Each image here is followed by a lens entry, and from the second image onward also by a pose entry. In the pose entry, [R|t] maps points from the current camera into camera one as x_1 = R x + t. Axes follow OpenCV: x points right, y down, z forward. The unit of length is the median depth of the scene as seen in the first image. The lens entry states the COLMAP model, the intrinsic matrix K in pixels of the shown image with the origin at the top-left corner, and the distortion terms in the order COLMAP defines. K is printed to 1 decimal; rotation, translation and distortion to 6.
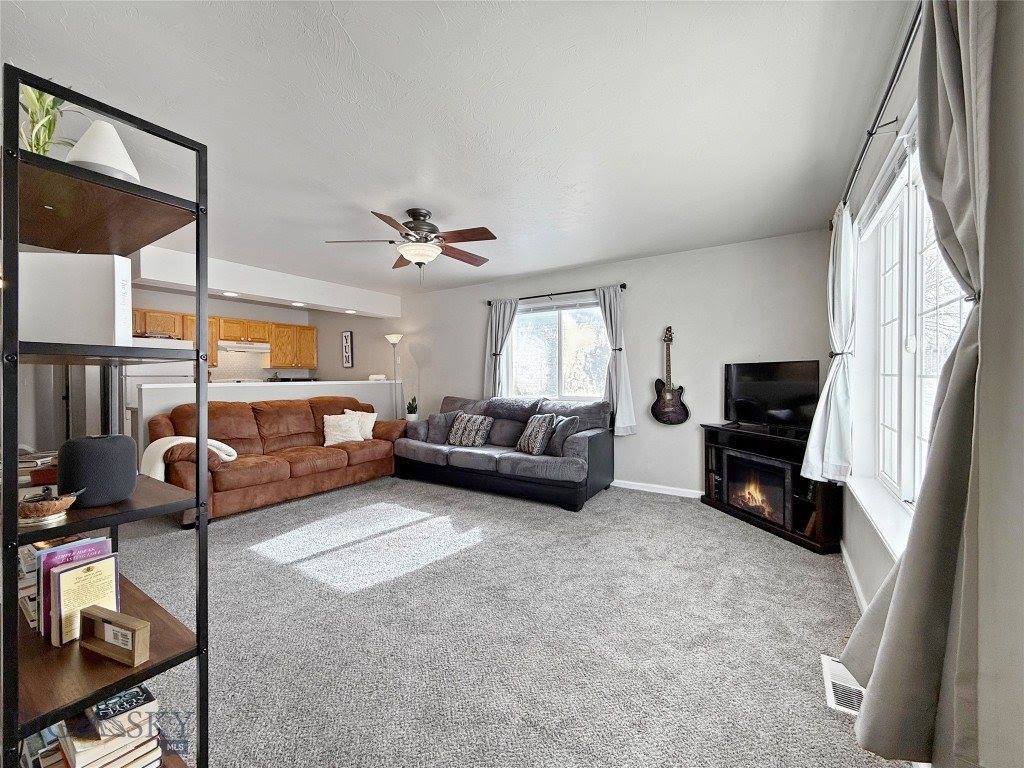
lens RADIAL K [[431.4, 0, 484.4], [0, 431.4, 381.2], [0, 0, 1]] dist [0.000423, -0.000004]
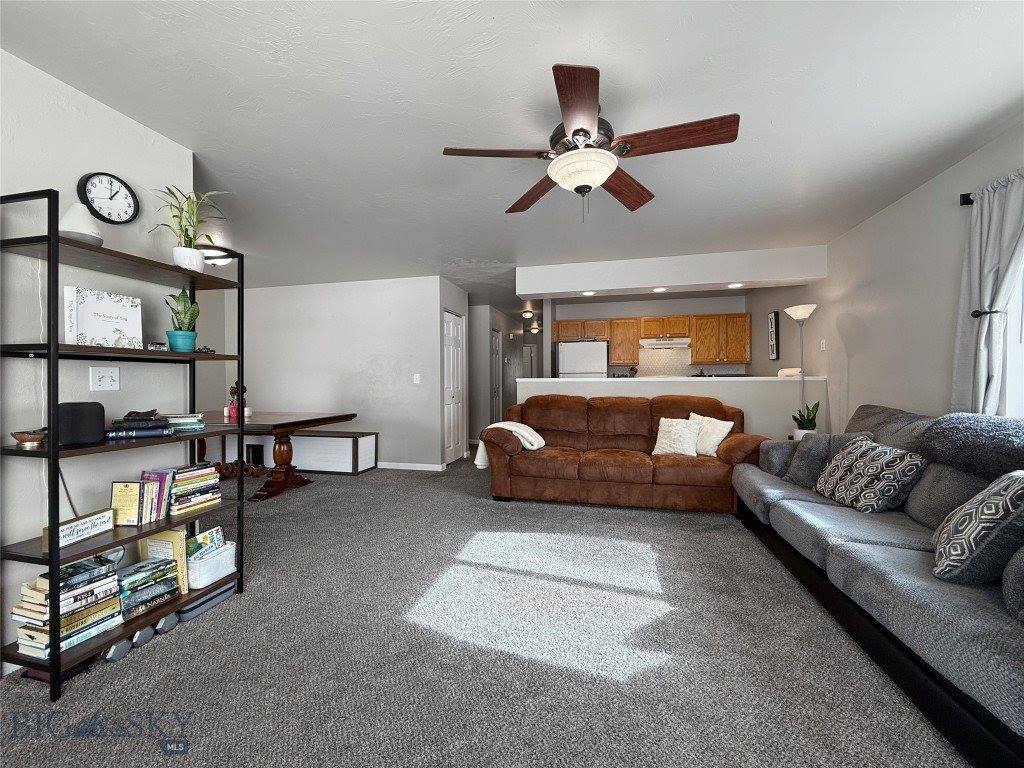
lens RADIAL K [[403.4, 0, 515.9], [0, 403.4, 384.0], [0, 0, 1]] dist [0.001468, -0.000480]
pose [[0.363523, 0.014322, -0.931475, 0.256404], [-0.008452, 0.999891, 0.012075, 0.008069], [0.931547, 0.003483, 0.363604, 0.467069]]
